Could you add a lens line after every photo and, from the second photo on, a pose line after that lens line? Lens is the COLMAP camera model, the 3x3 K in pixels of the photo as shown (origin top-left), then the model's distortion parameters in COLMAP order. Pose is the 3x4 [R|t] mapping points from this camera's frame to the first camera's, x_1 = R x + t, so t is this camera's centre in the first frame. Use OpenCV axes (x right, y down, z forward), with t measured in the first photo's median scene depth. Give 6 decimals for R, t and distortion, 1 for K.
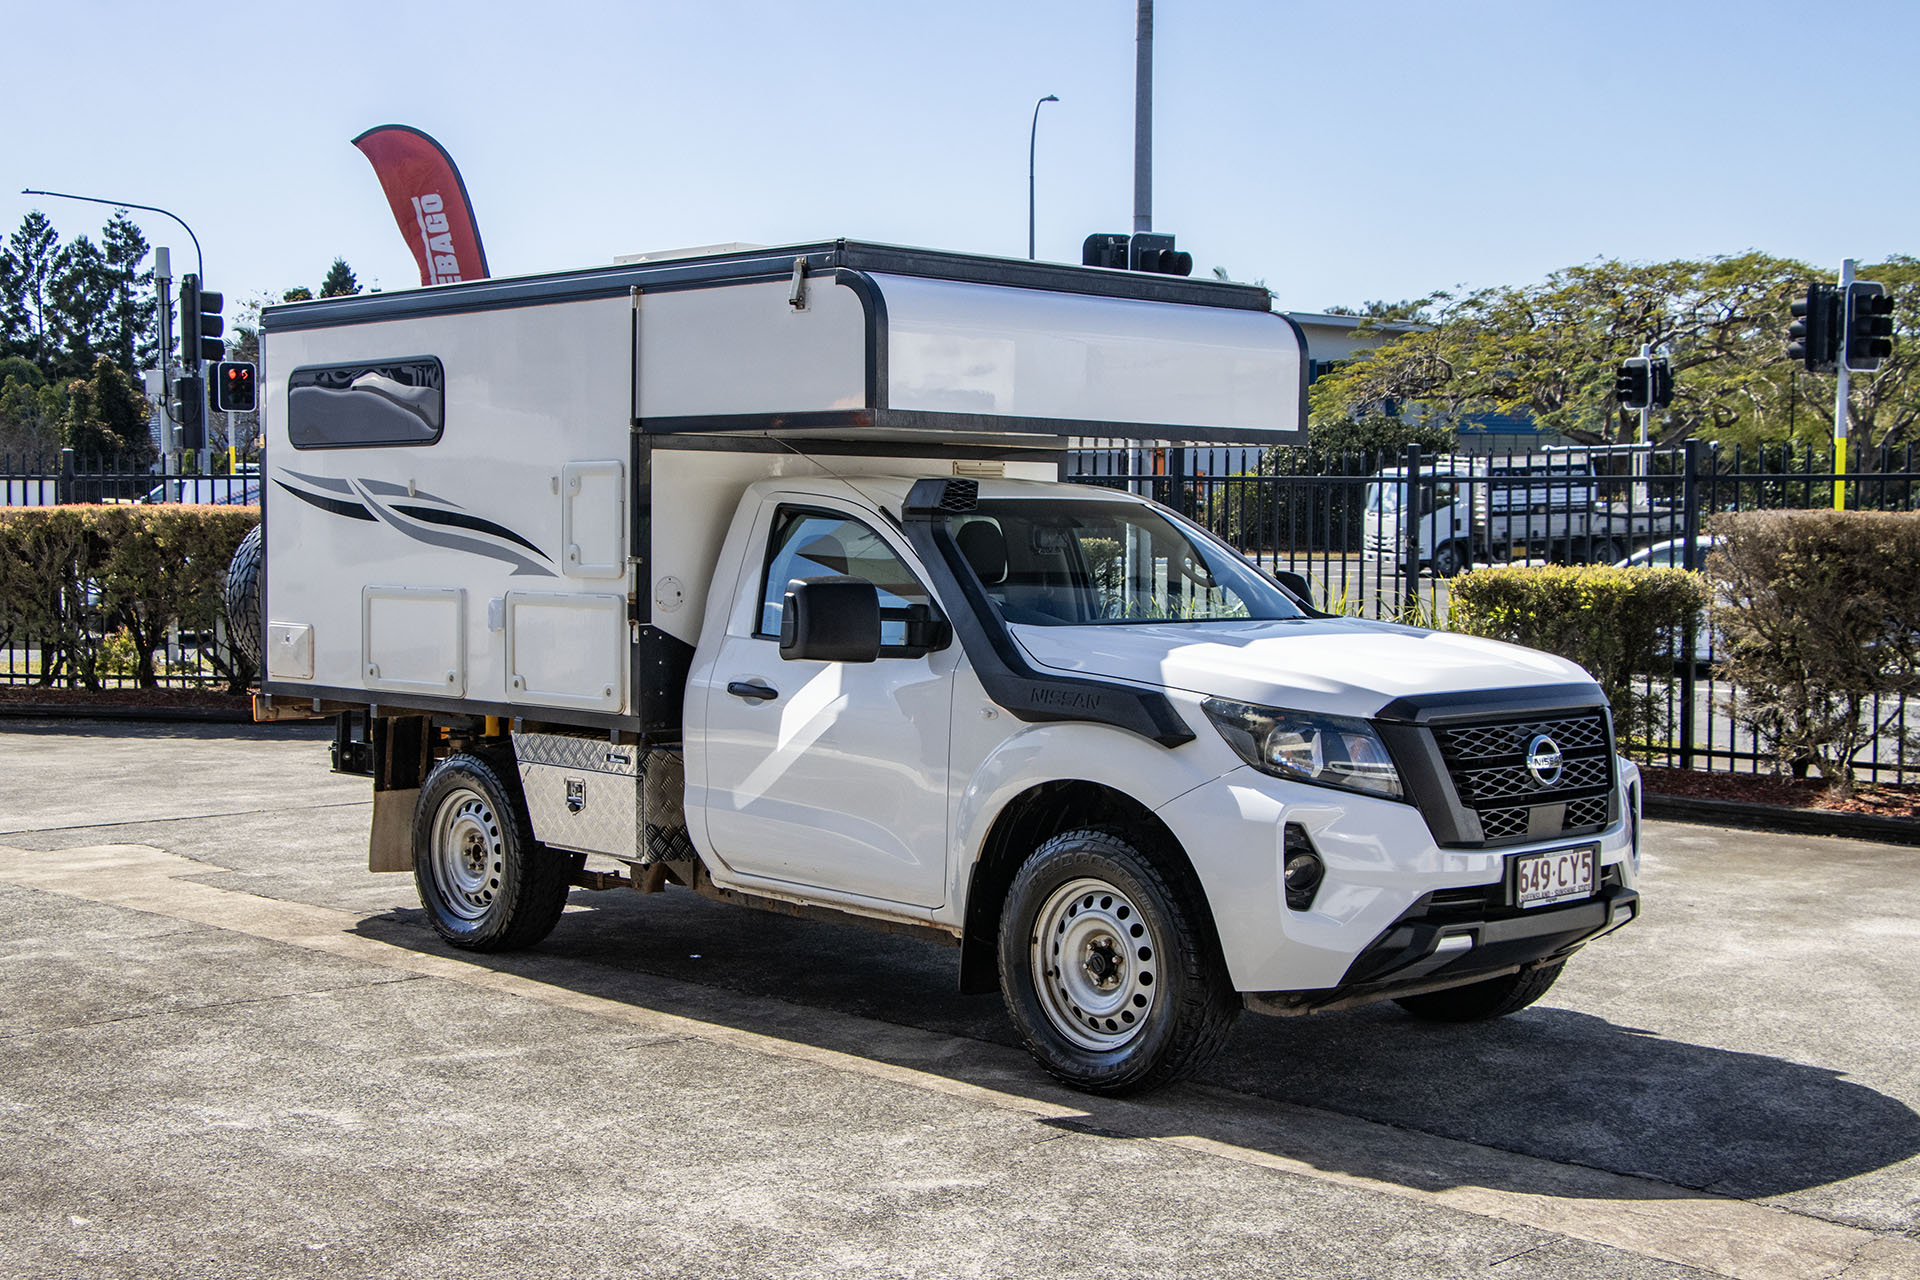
lens RADIAL K [[2538.8, 0, 972.2], [0, 2538.8, 619.2], [0, 0, 1]] dist [0.006070, 0.586044]
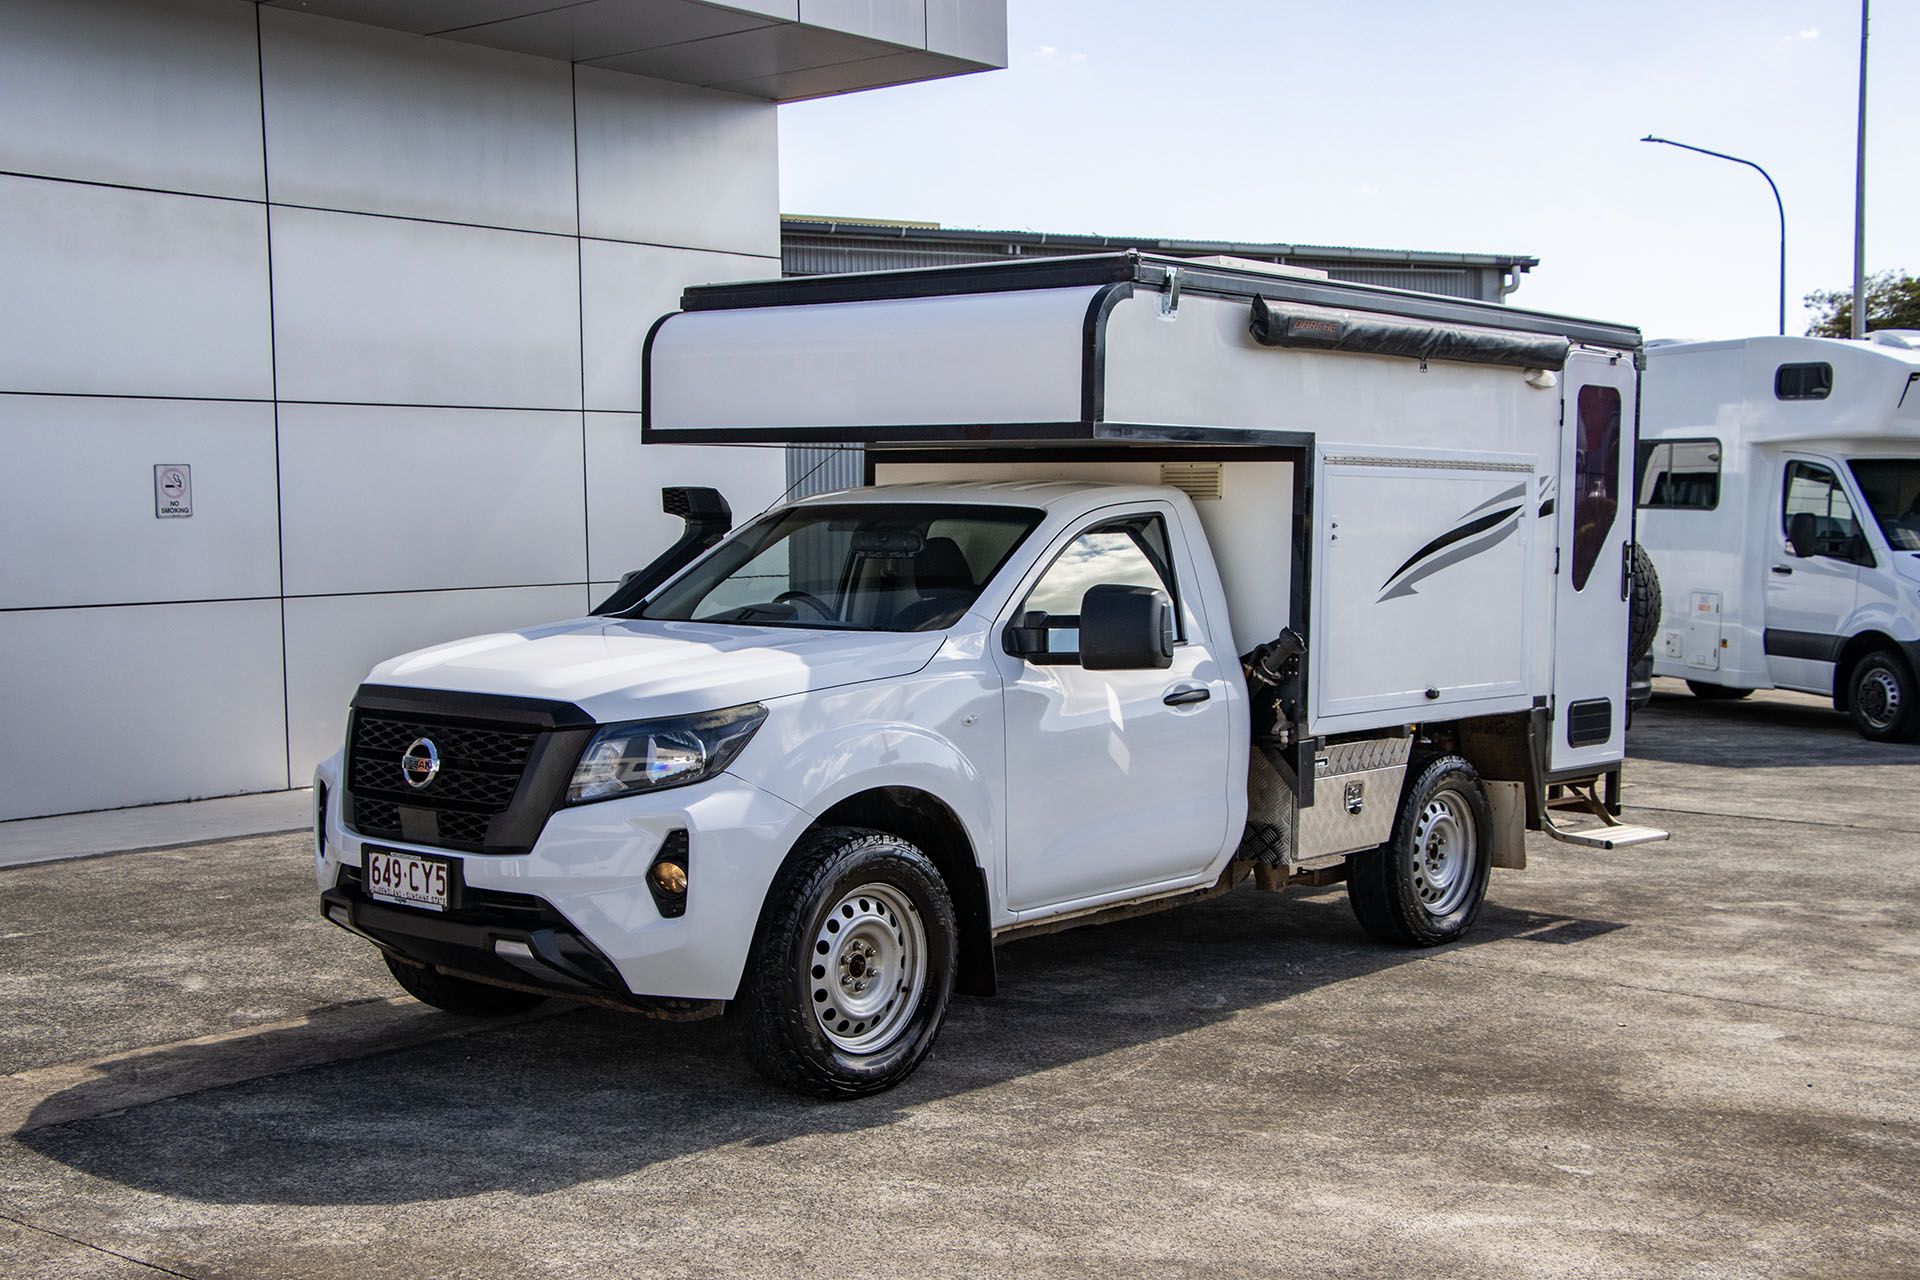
lens RADIAL K [[2367.7, 0, 948.5], [0, 2367.7, 660.3], [0, 0, 1]] dist [-0.046002, 0.342319]
pose [[0.092917, 0.058185, -0.993972, 0.902635], [-0.043697, 0.997568, 0.054310, -0.034438], [0.994715, 0.038387, 0.095233, 0.865126]]
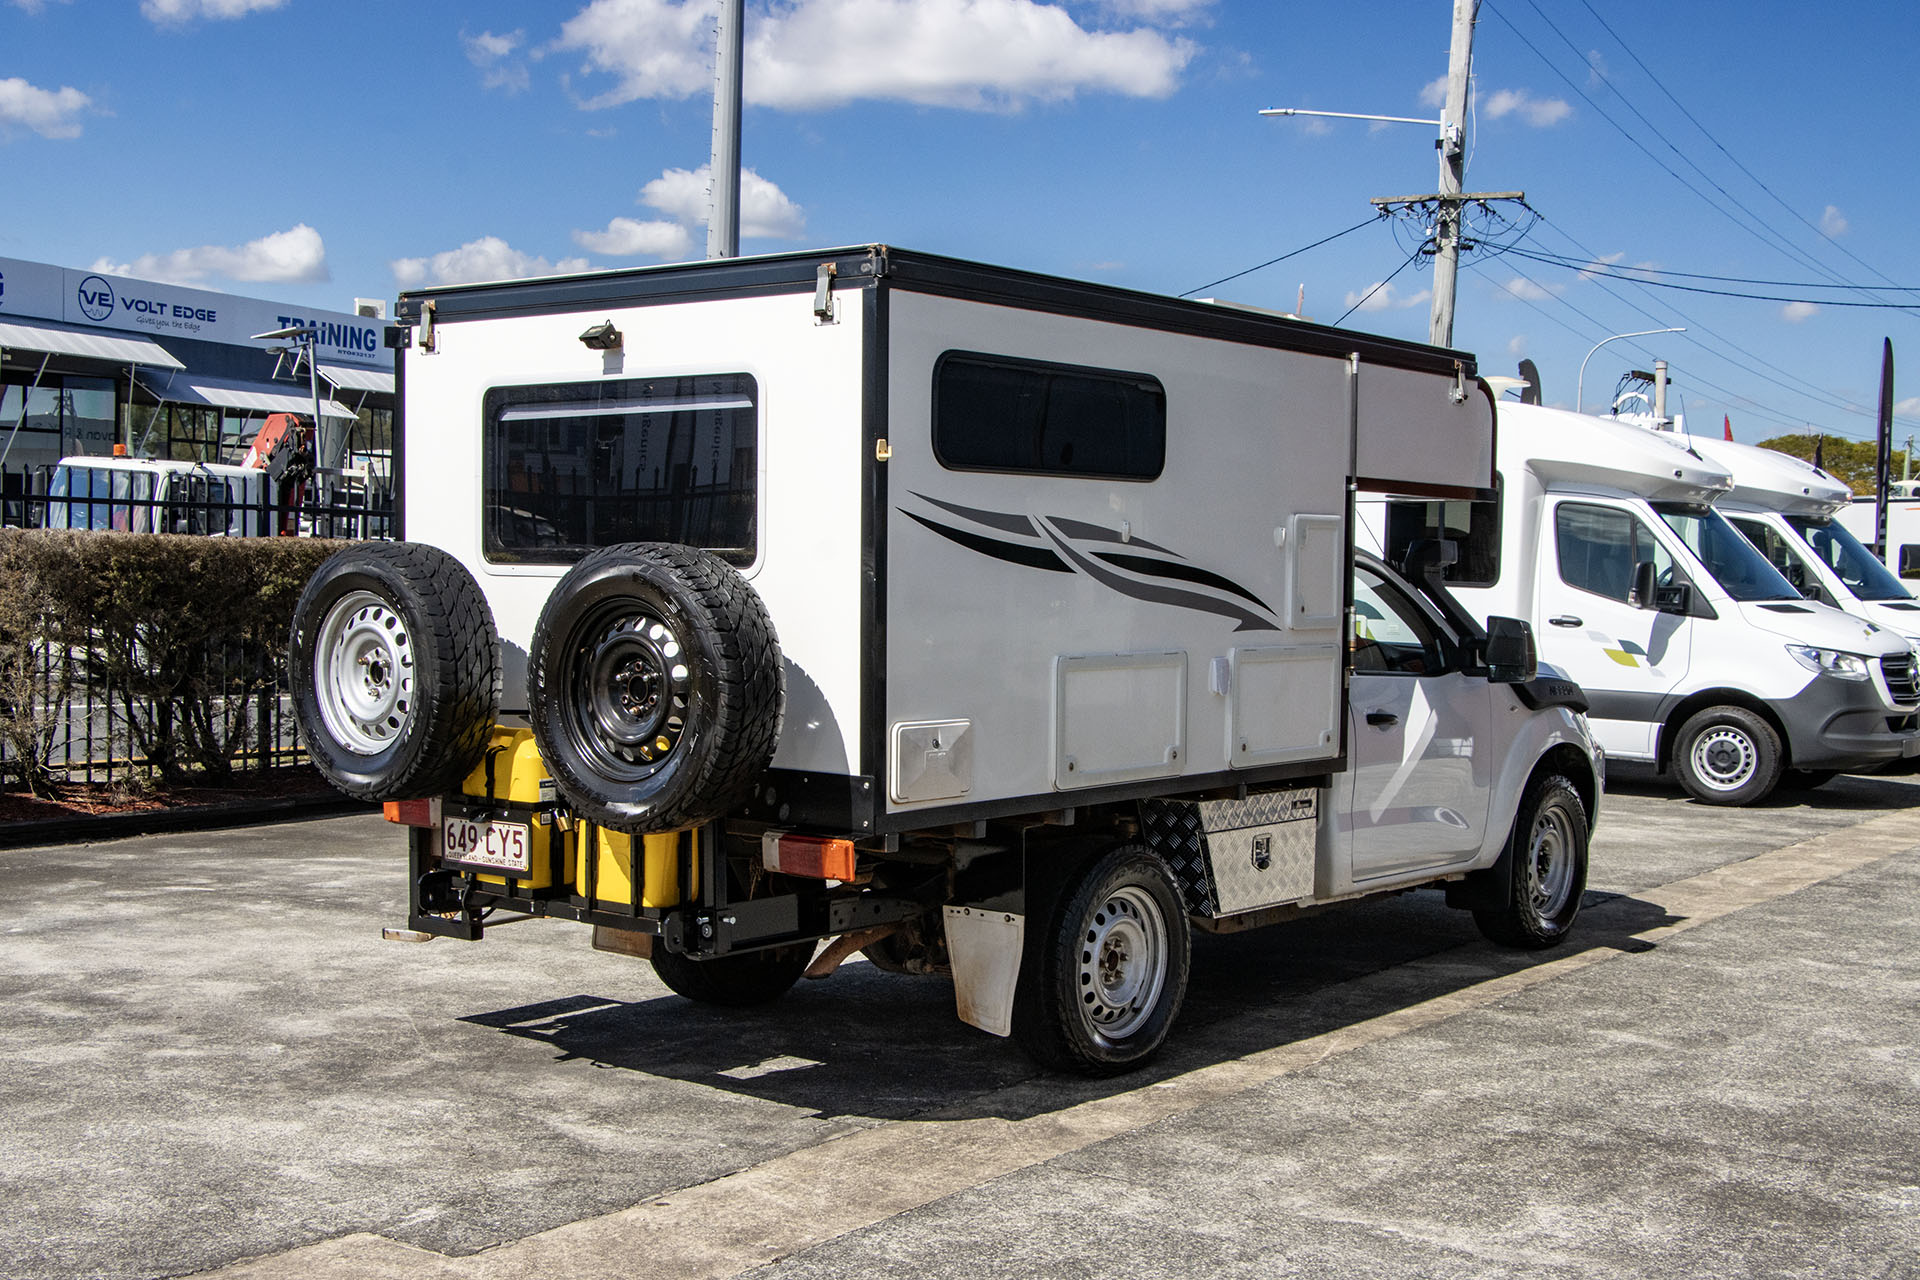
lens RADIAL K [[2265.7, 0, 932.1], [0, 2265.7, 638.5], [0, 0, 1]] dist [-0.040105, 0.299105]
pose [[-0.127162, -0.044980, 0.990862, -0.969564], [0.018249, 0.998696, 0.047678, -0.055115], [-0.991714, 0.024145, -0.126175, 1.195854]]
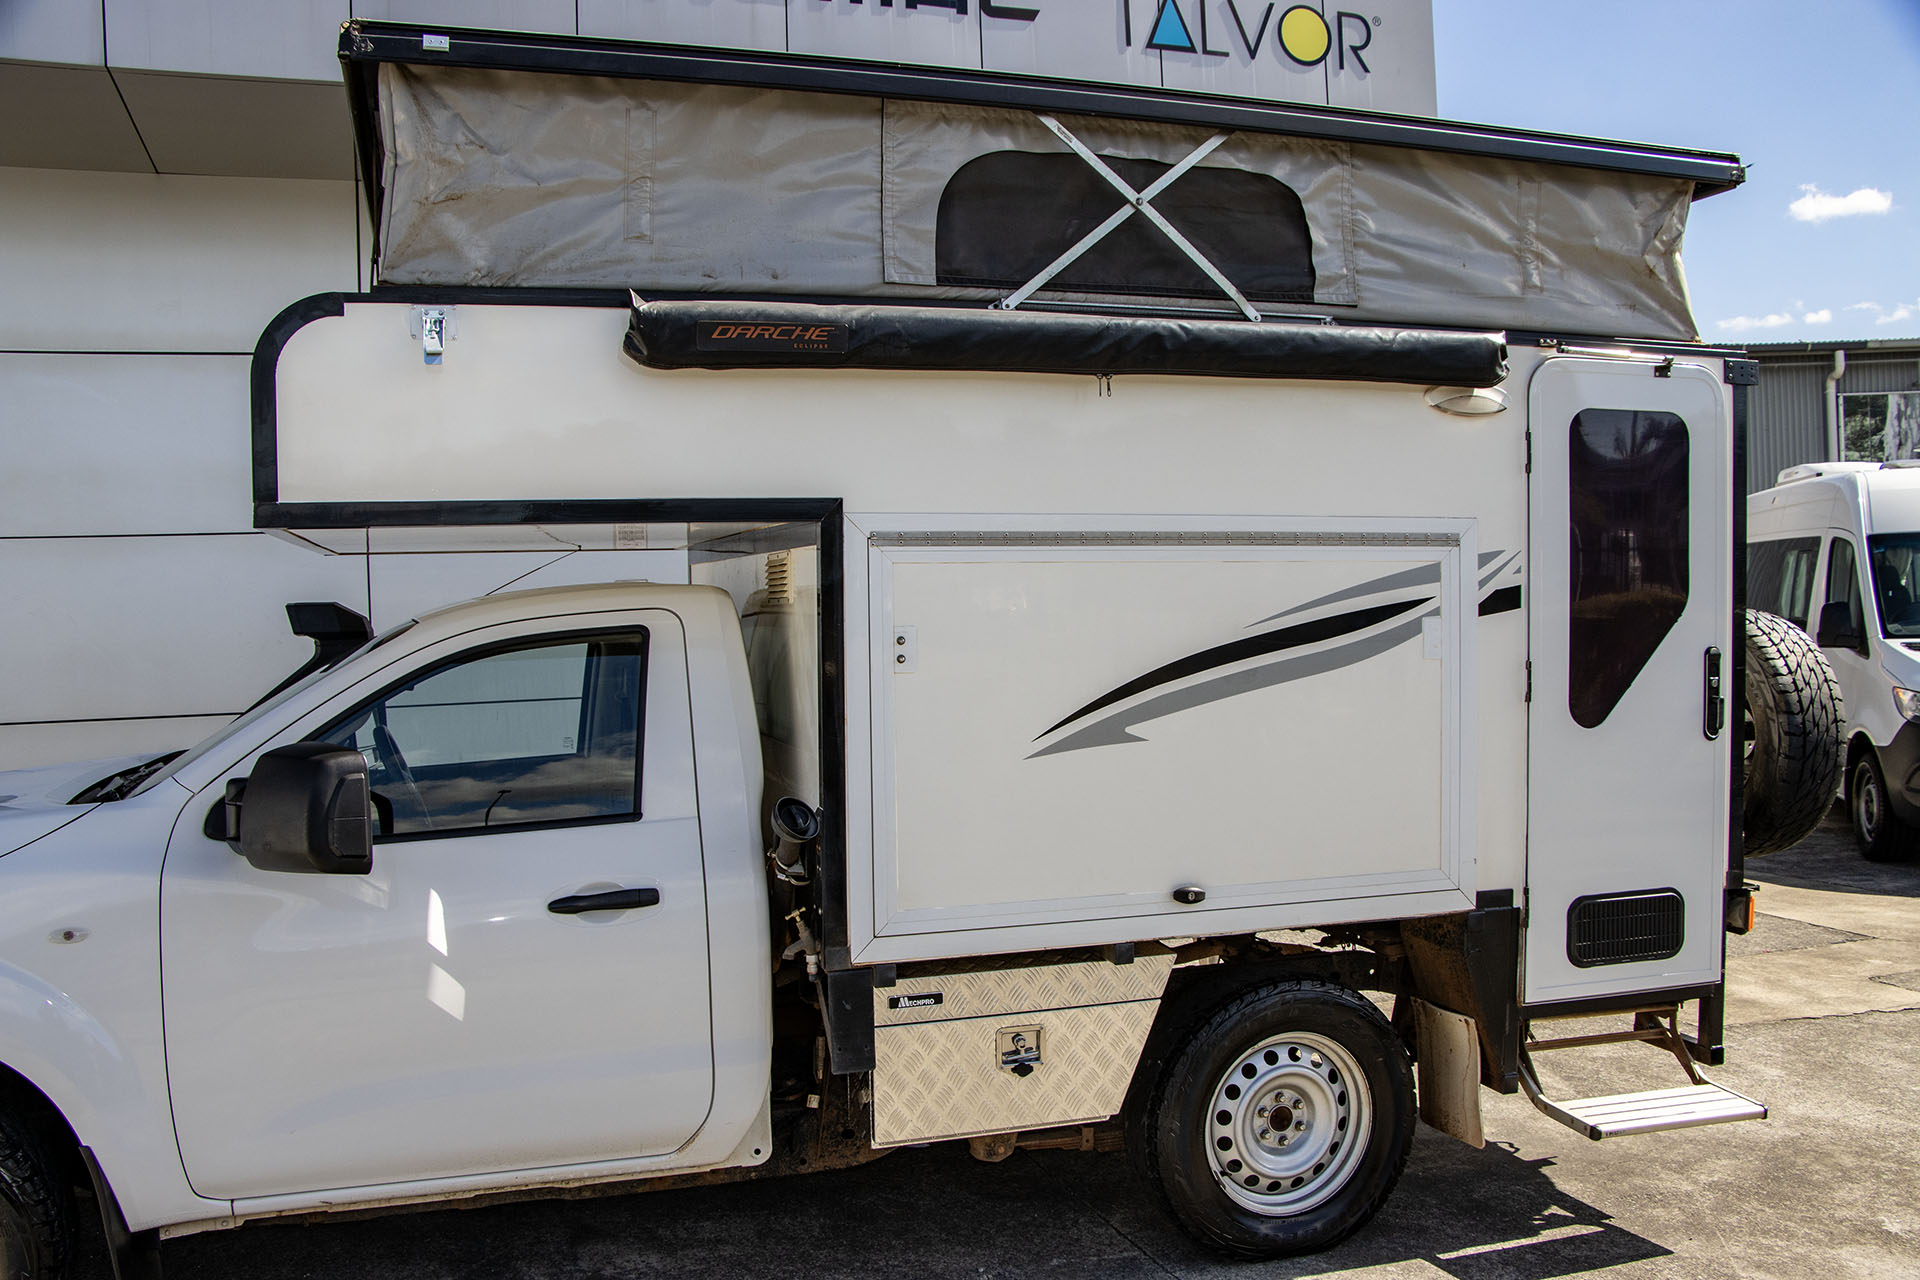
lens RADIAL K [[1663.9, 0, 960.0], [0, 1663.9, 640.0], [0, 0, 1]] dist [-0.186654, 0.211957]
pose [[-0.438105, 0.021280, -0.898672, 0.383729], [-0.021153, 0.999199, 0.033972, -0.057160], [0.898675, 0.033893, -0.437304, 1.281821]]
